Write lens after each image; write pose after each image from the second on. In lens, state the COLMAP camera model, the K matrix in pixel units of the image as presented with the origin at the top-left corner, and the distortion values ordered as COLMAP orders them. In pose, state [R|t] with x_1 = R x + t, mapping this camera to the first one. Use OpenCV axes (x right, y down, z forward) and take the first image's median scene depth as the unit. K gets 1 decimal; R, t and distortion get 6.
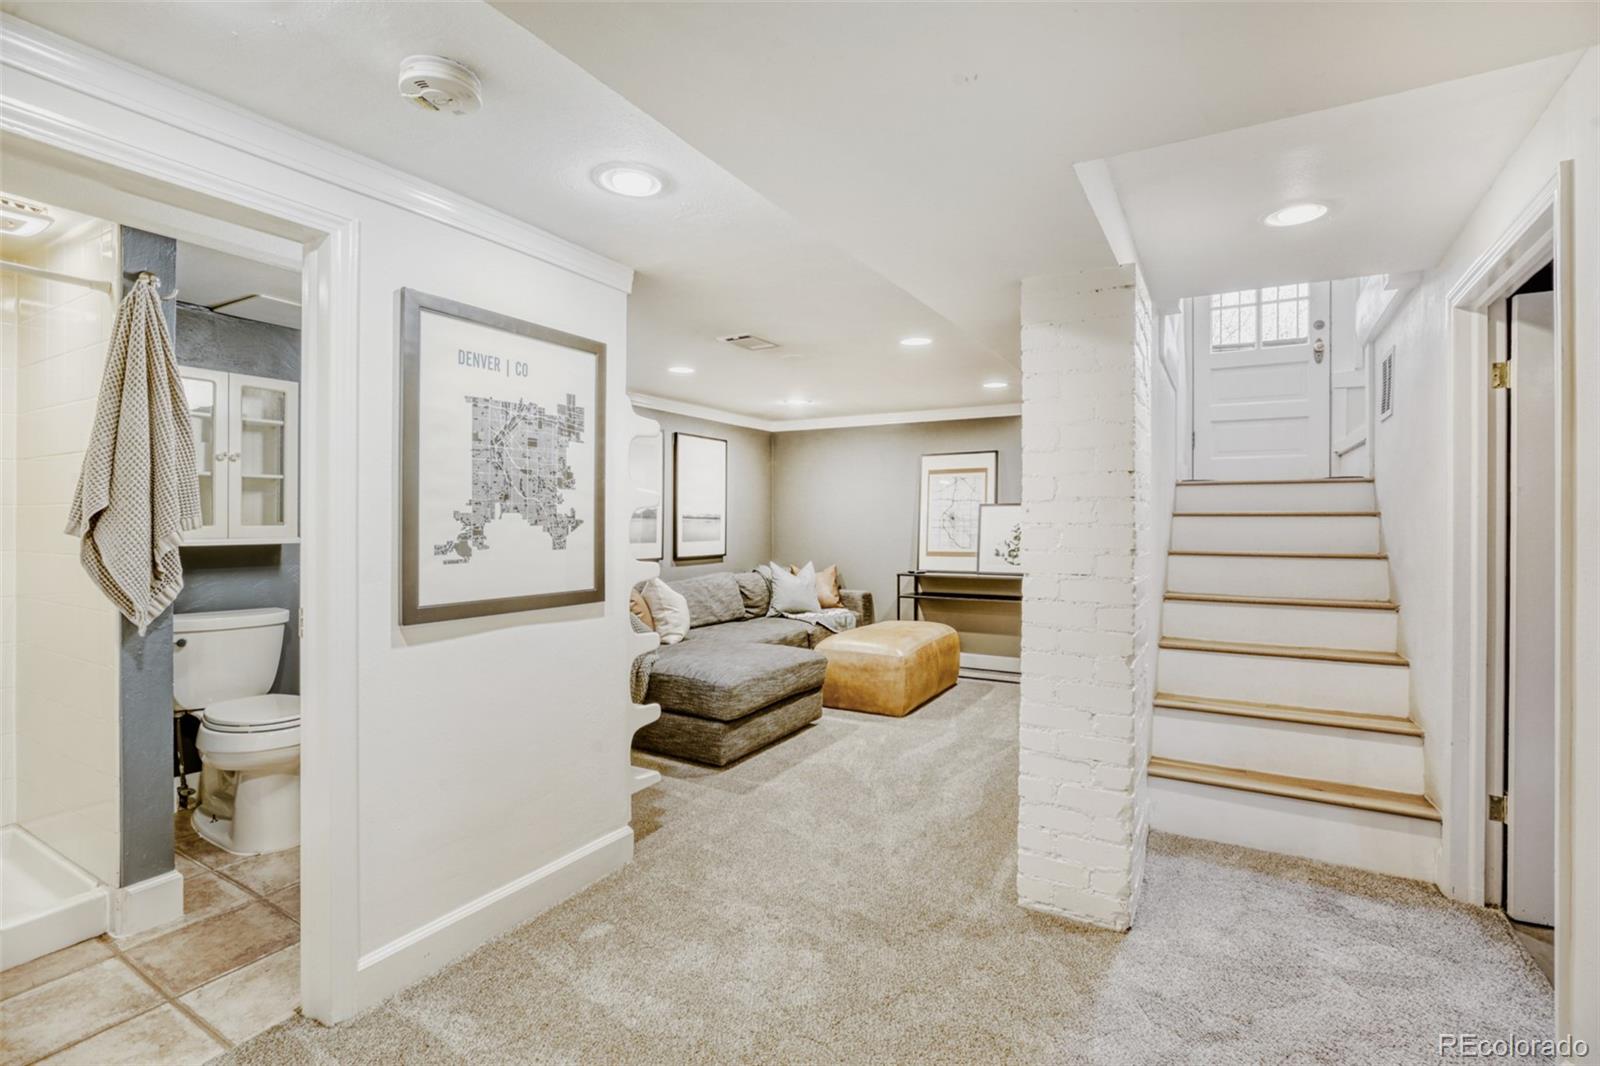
lens RADIAL K [[728.7, 0, 809.7], [0, 728.7, 517.2], [0, 0, 1]] dist [-0.016244, 0.000812]
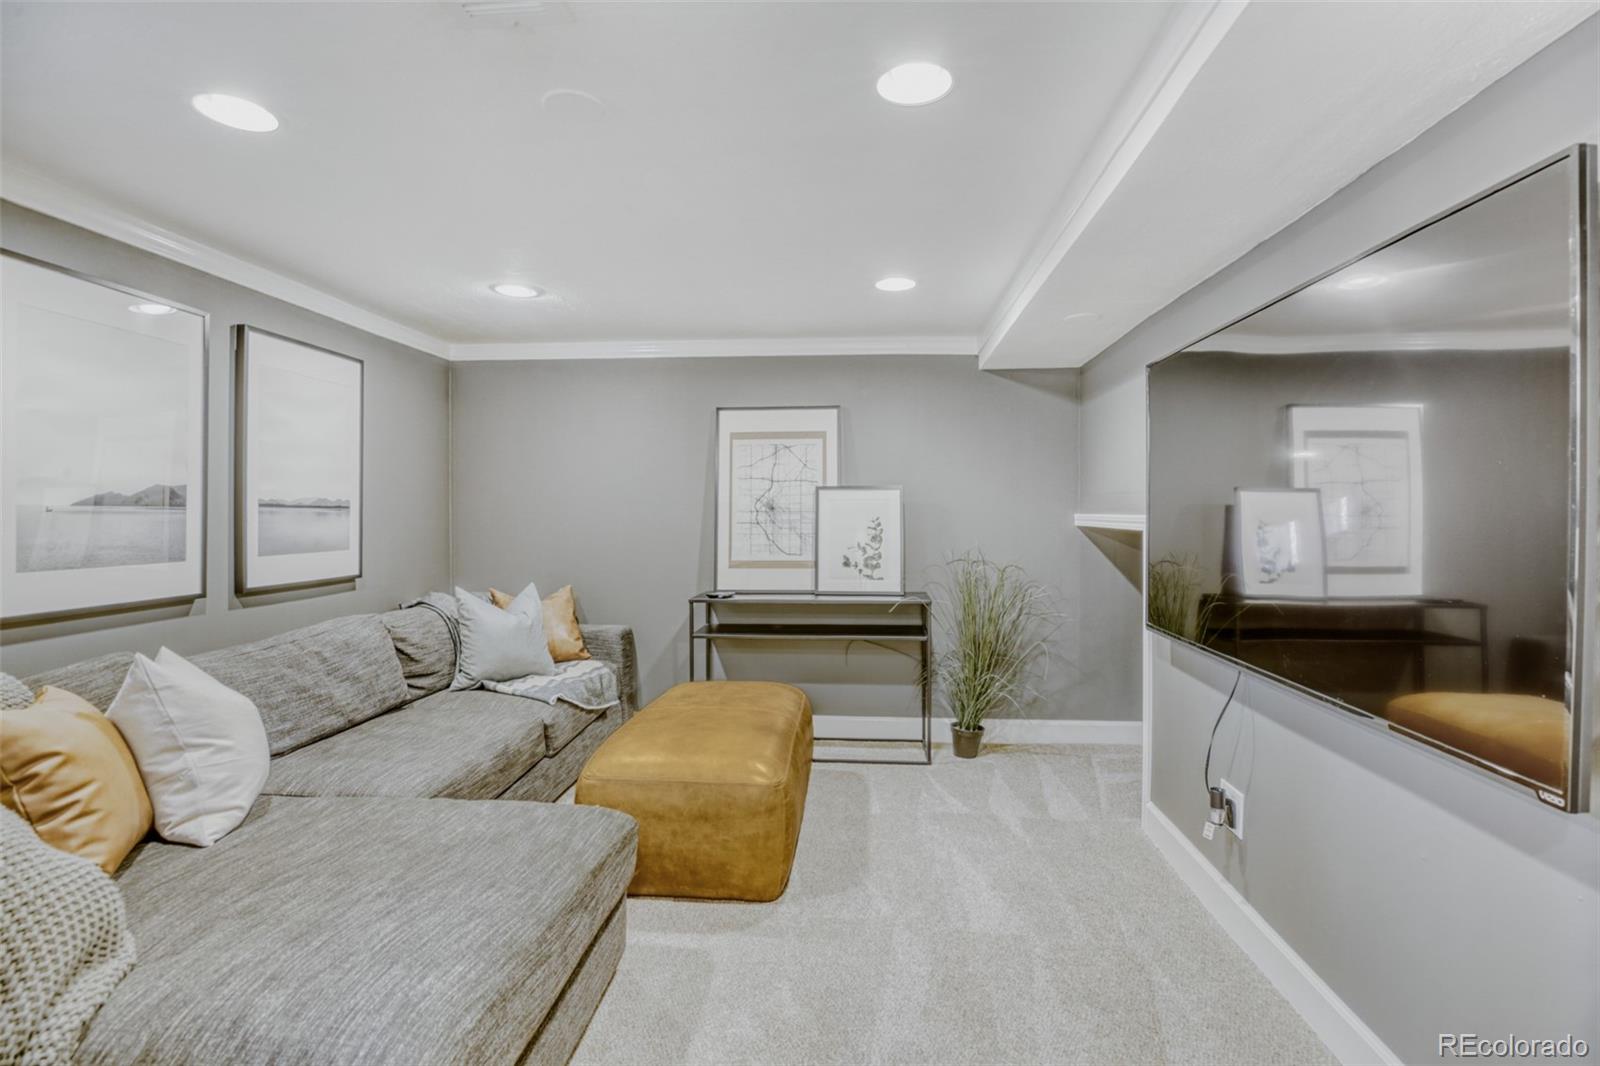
lens RADIAL K [[728.7, 0, 809.7], [0, 728.7, 517.2], [0, 0, 1]] dist [-0.016244, 0.000812]
pose [[0.899338, -0.002375, 0.437248, -0.056633], [-0.002828, 0.999933, 0.011249, 0.001915], [-0.437246, -0.011354, 0.899270, 0.418319]]
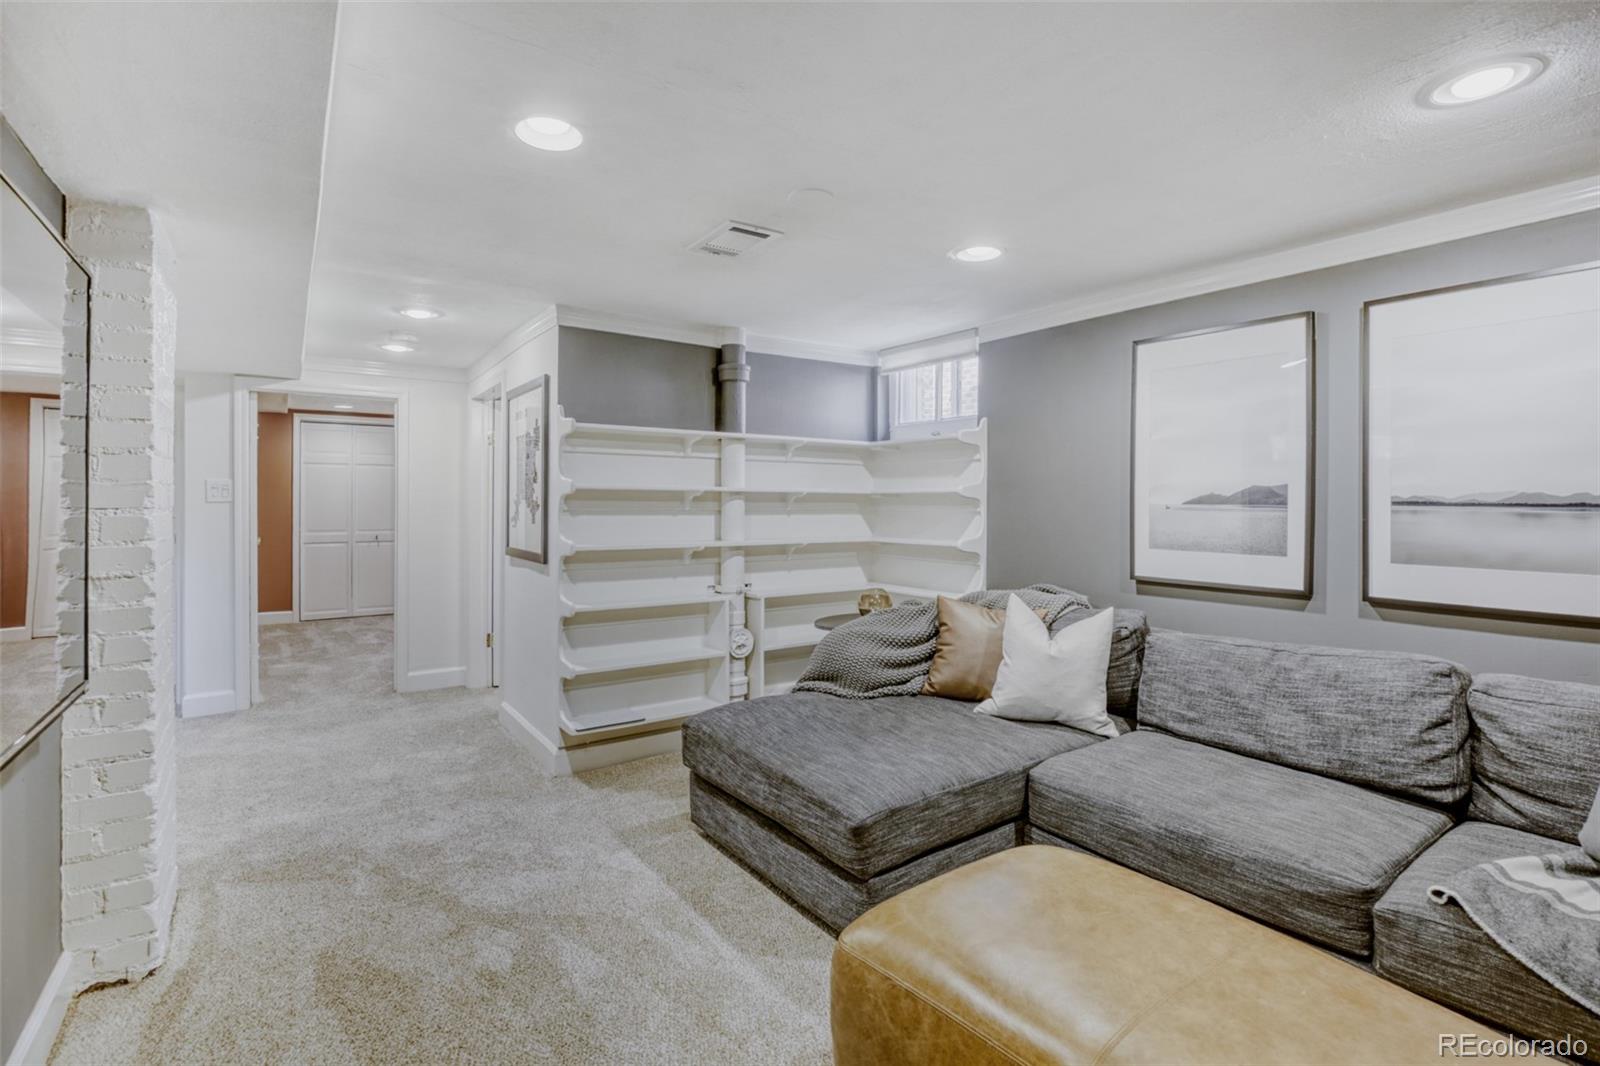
lens RADIAL K [[728.7, 0, 809.7], [0, 728.7, 517.2], [0, 0, 1]] dist [-0.016244, 0.000812]
pose [[-0.392893, 0.015126, -0.919460, 0.328168], [-0.001366, 0.999854, 0.017032, 0.001845], [0.919583, 0.007948, -0.392815, 0.863887]]
